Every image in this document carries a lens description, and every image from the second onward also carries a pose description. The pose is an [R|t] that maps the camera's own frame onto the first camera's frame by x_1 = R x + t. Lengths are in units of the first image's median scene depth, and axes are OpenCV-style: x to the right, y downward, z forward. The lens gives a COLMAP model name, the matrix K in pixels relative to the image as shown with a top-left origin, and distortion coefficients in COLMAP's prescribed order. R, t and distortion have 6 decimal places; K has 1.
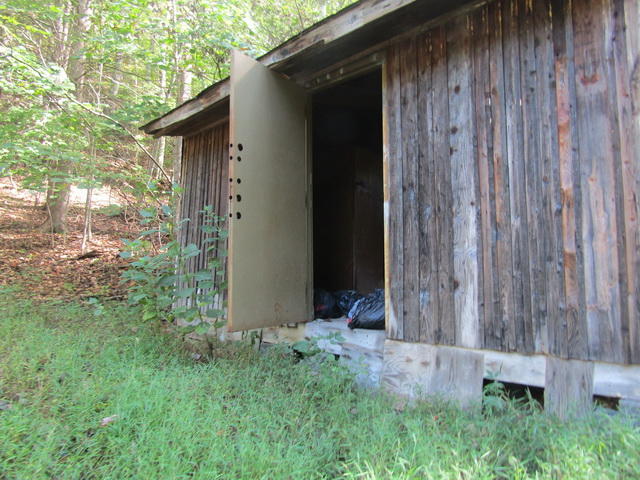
lens RADIAL K [[459.9, 0, 320.0], [0, 459.9, 240.0], [0, 0, 1]] dist [-0.029126, 0.009872]
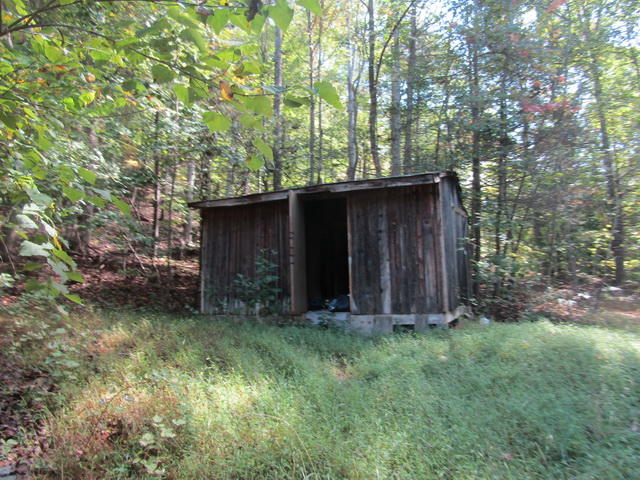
lens RADIAL K [[459.9, 0, 320.0], [0, 459.9, 240.0], [0, 0, 1]] dist [-0.029126, 0.009872]
pose [[0.948301, 0.014093, 0.317059, -0.892439], [0.000238, 0.998982, -0.045115, -0.075589], [-0.317372, 0.042858, 0.947332, -1.416723]]
